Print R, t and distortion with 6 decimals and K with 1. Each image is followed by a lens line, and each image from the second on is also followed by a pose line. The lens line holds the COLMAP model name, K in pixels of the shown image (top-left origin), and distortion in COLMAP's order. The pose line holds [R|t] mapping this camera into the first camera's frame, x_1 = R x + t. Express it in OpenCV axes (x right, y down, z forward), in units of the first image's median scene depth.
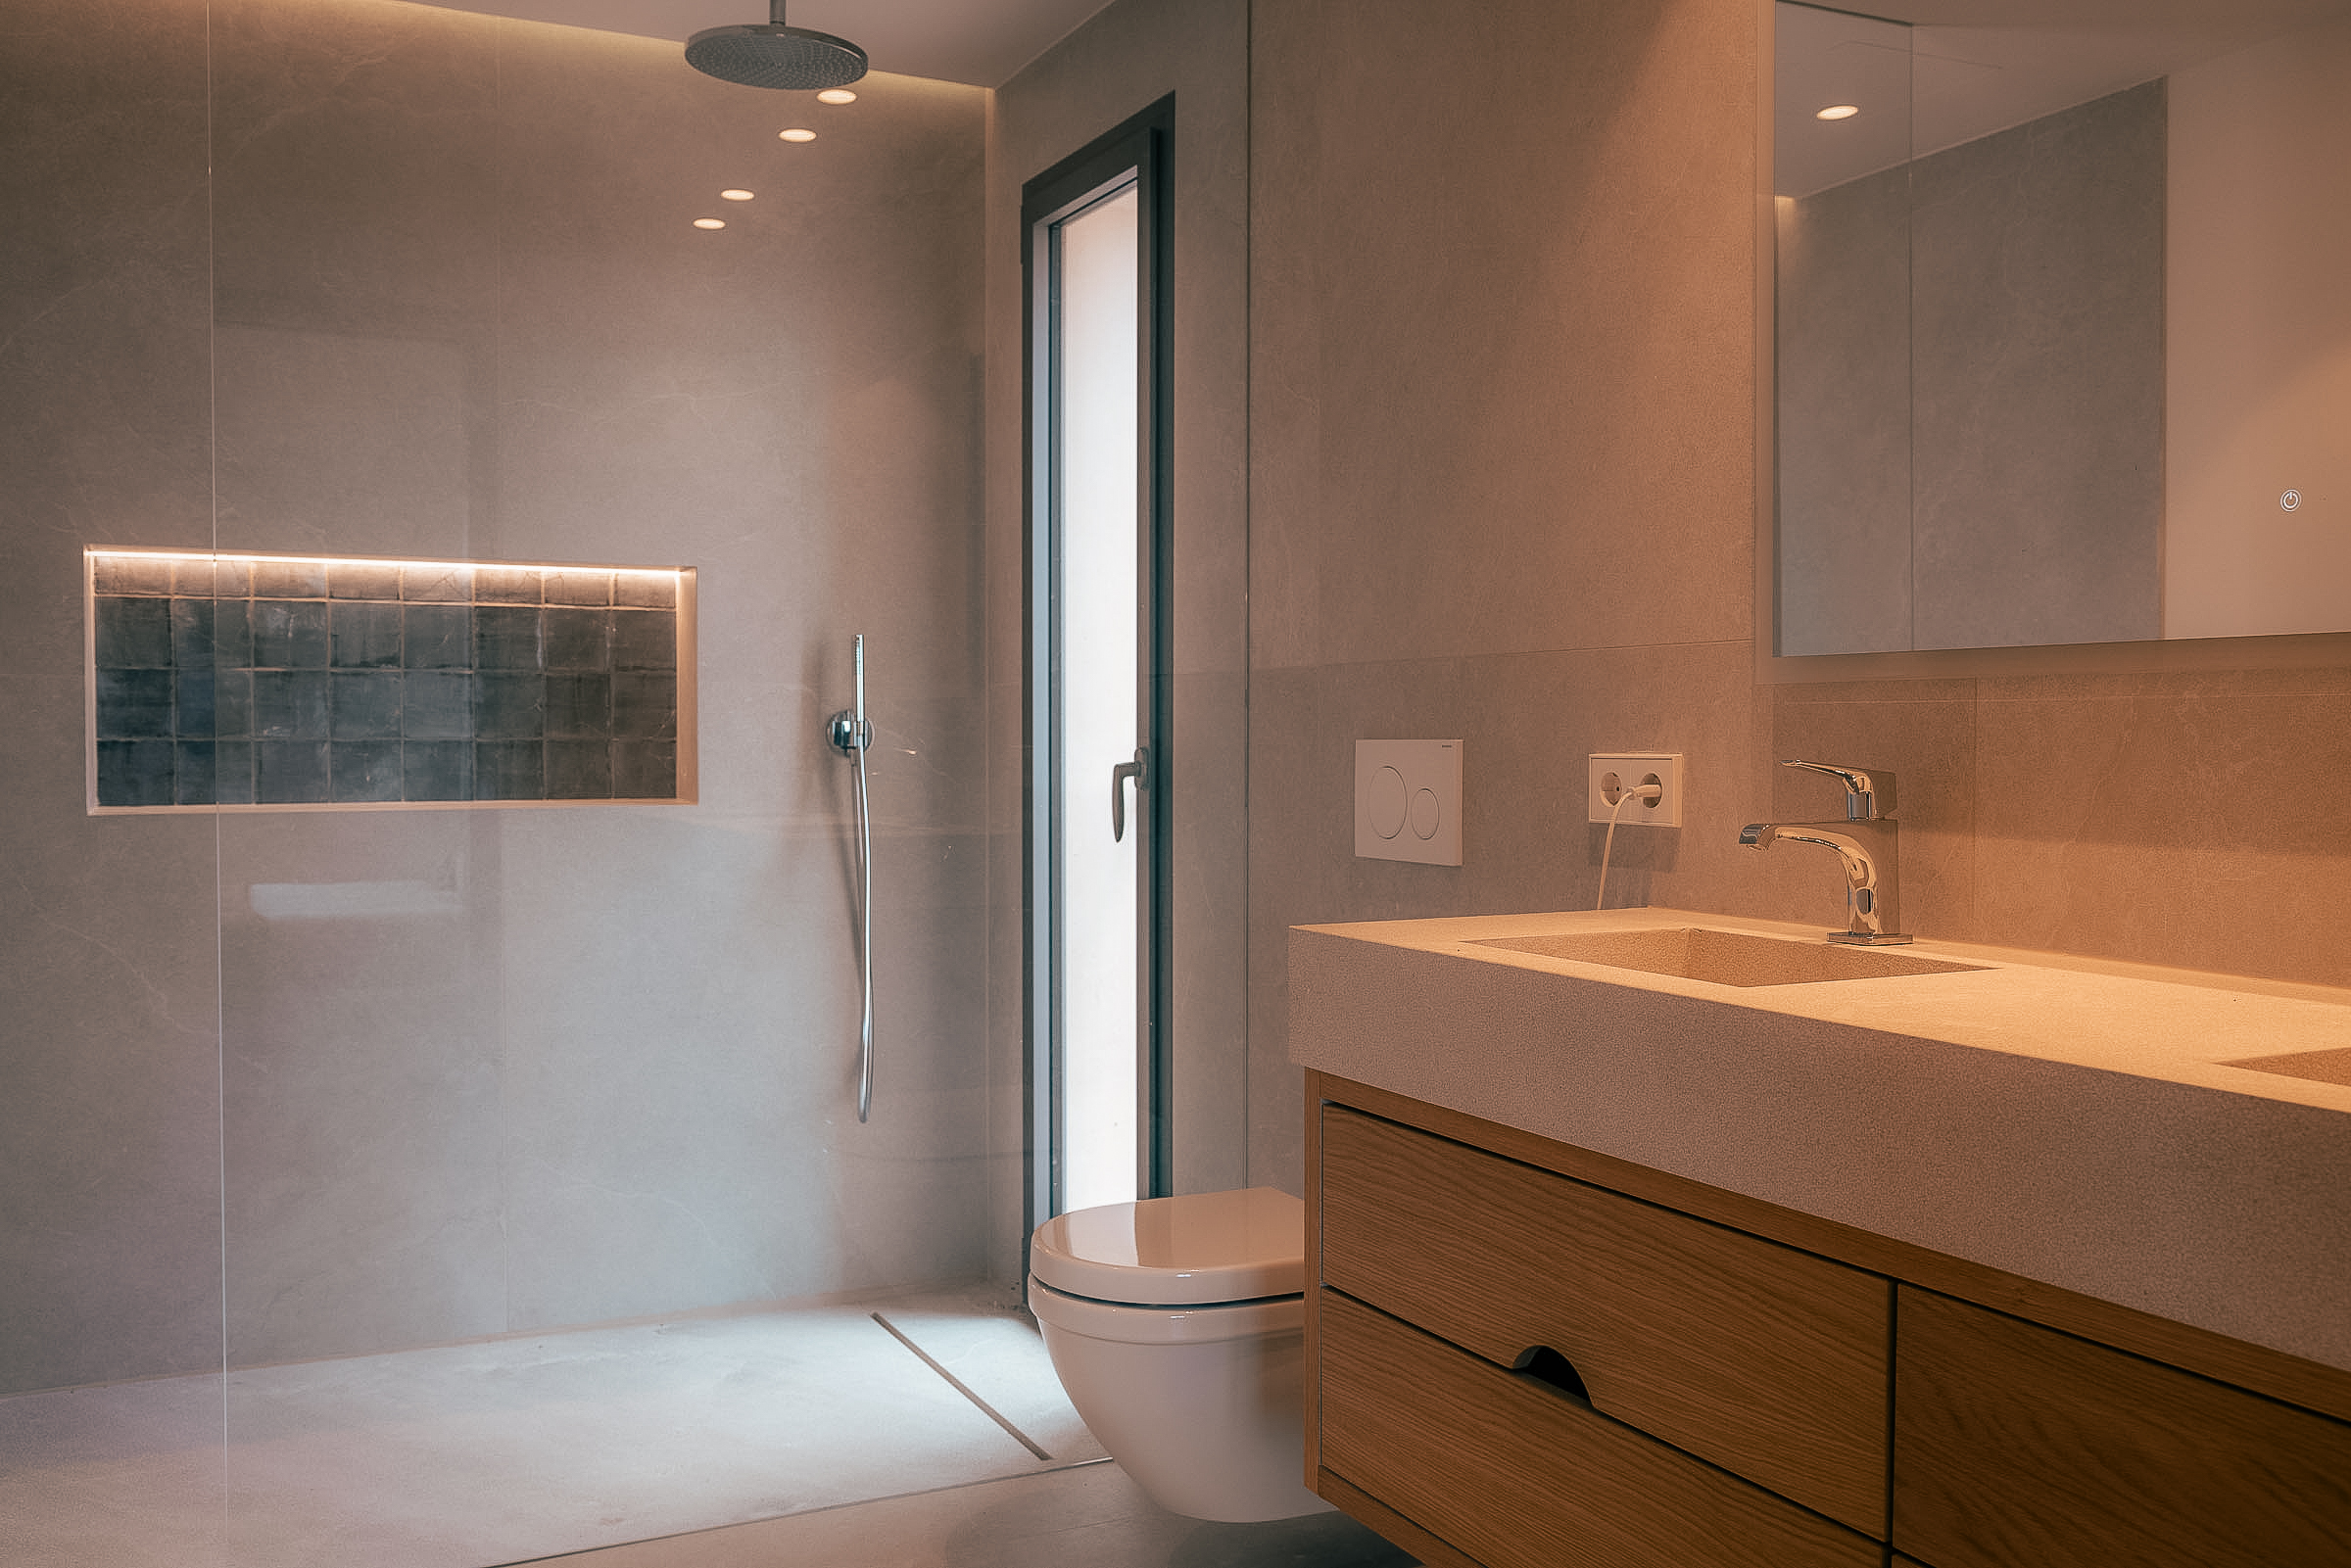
lens RADIAL K [[2073.8, 0, 1175.5], [0, 2073.8, 784.0], [0, 0, 1]] dist [-0.000026, -0.000174]
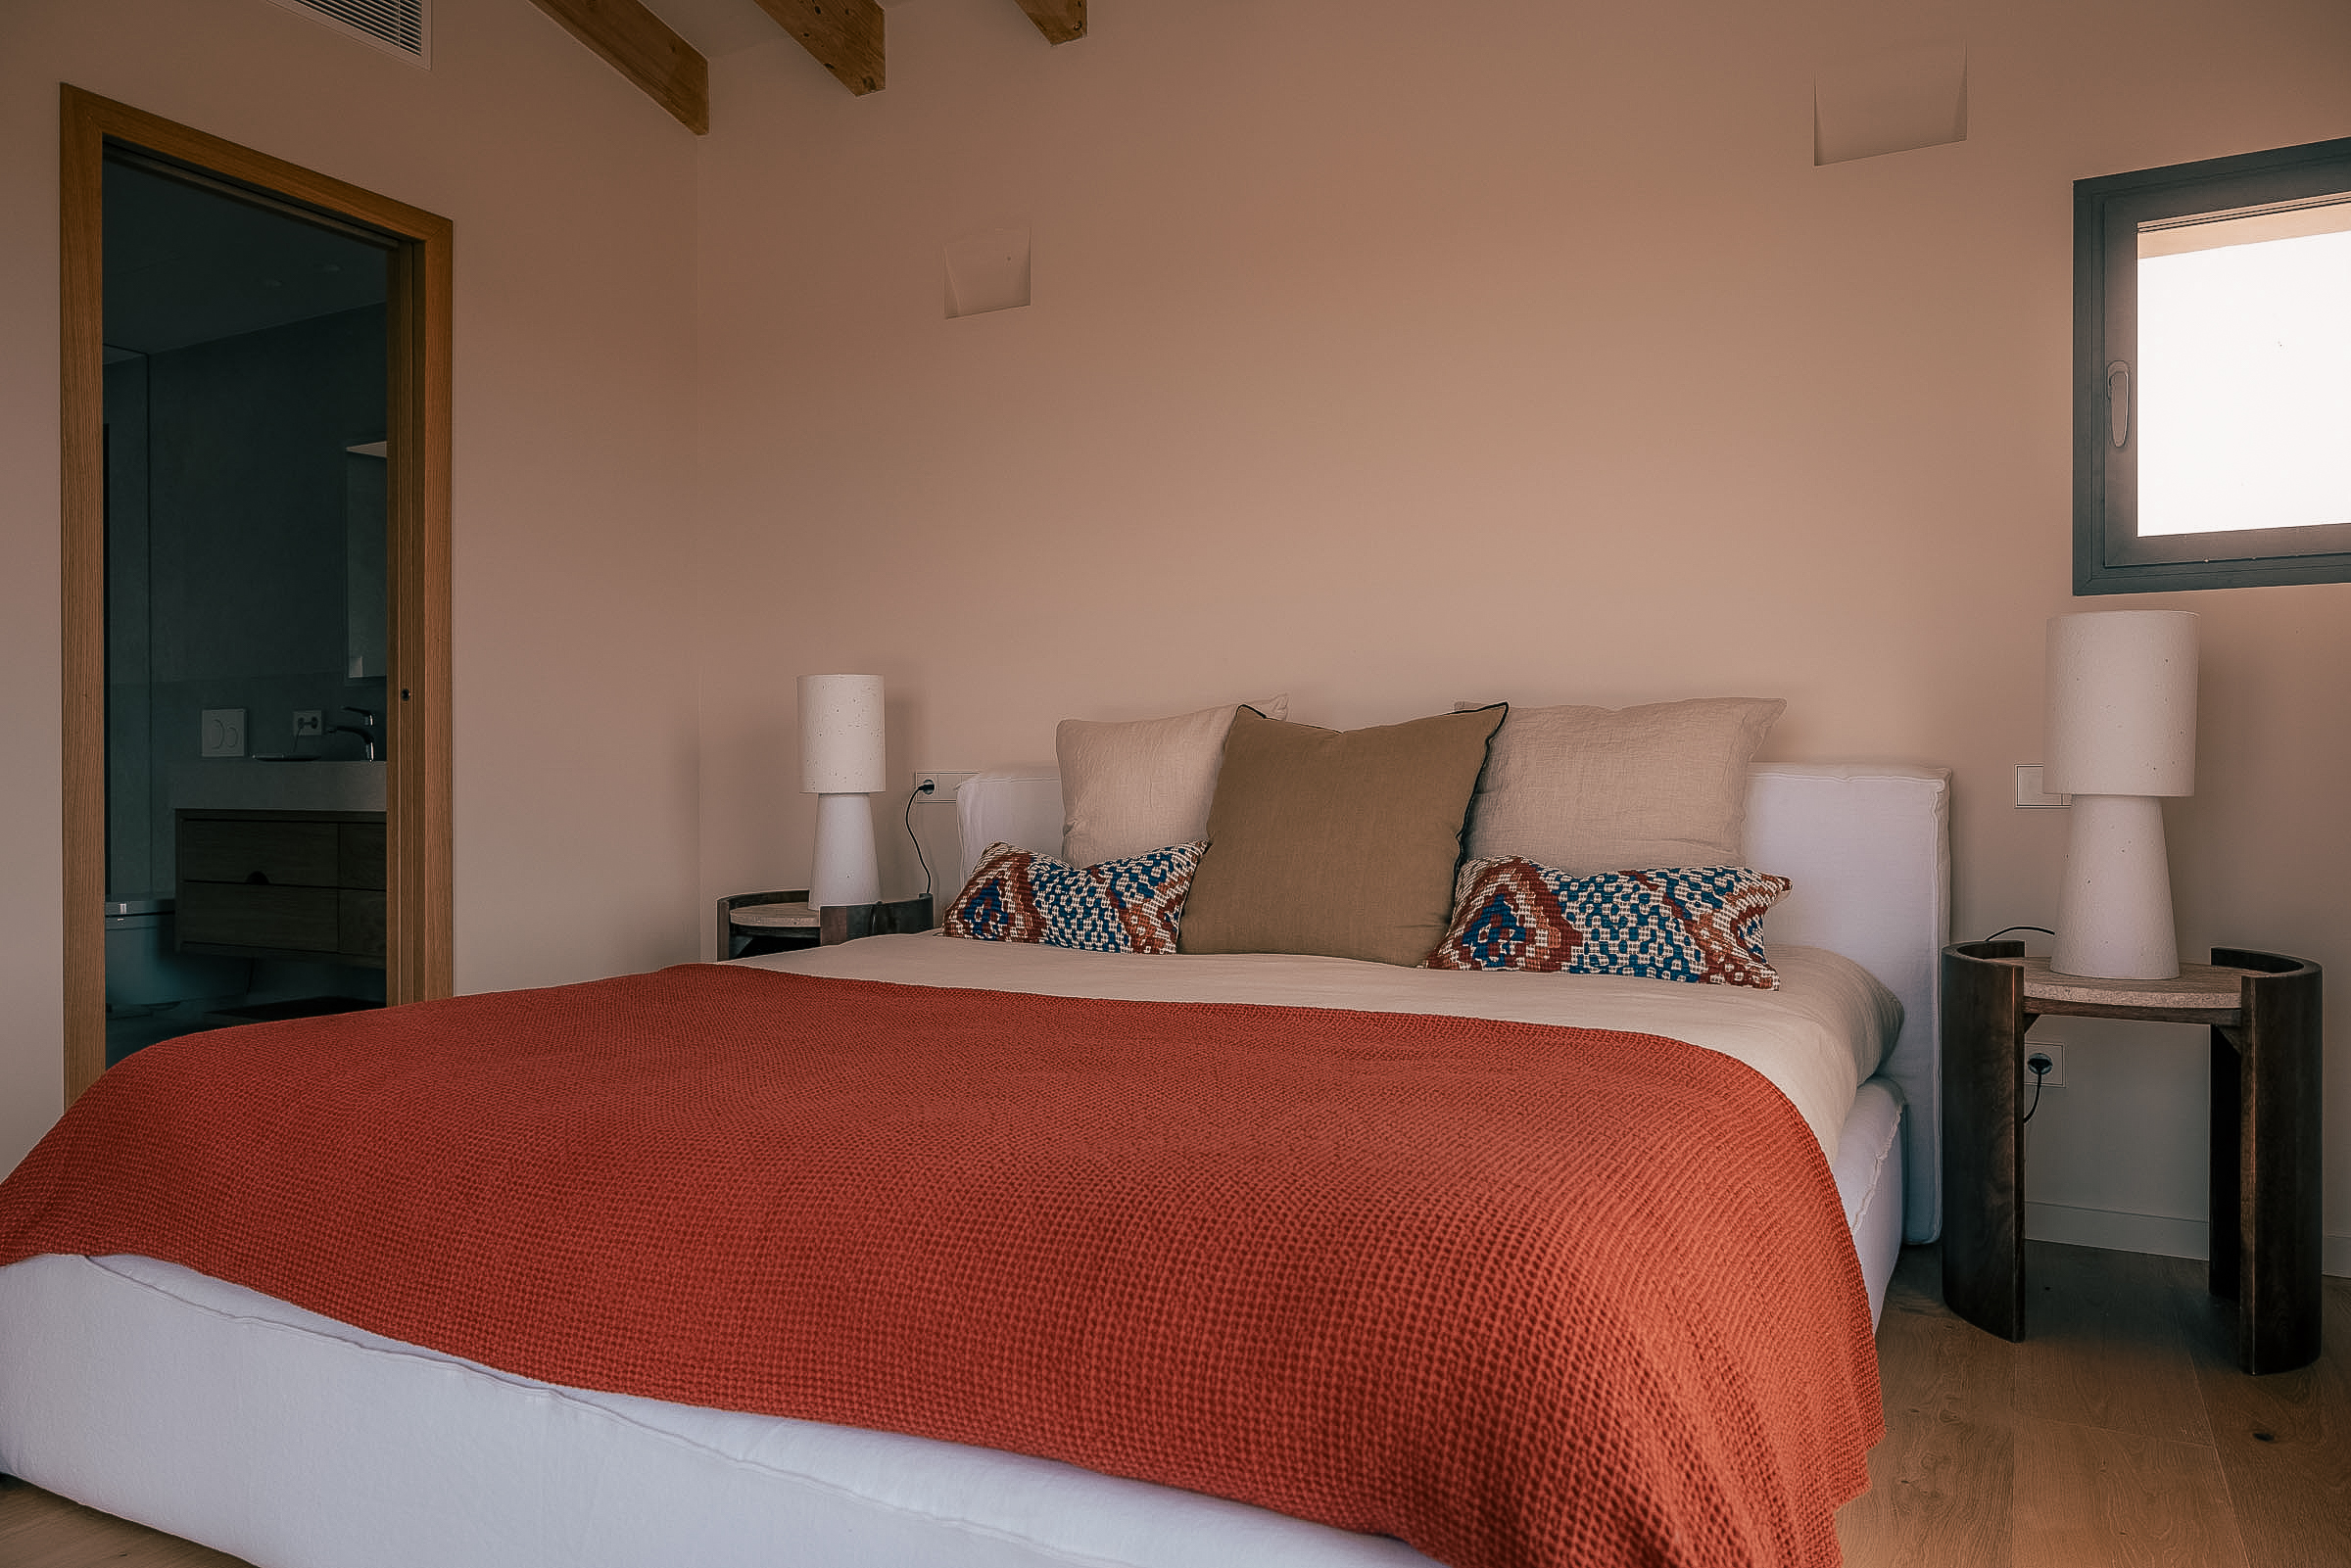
lens RADIAL K [[1544.5, 0, 1175.5], [0, 1544.5, 784.0], [0, 0, 1]] dist [0.000482, 0.000240]
pose [[0.813030, -0.007446, 0.582175, -0.053208], [0.016730, 0.999804, -0.010577, 0.127465], [-0.581982, 0.018339, 0.812995, -1.444138]]
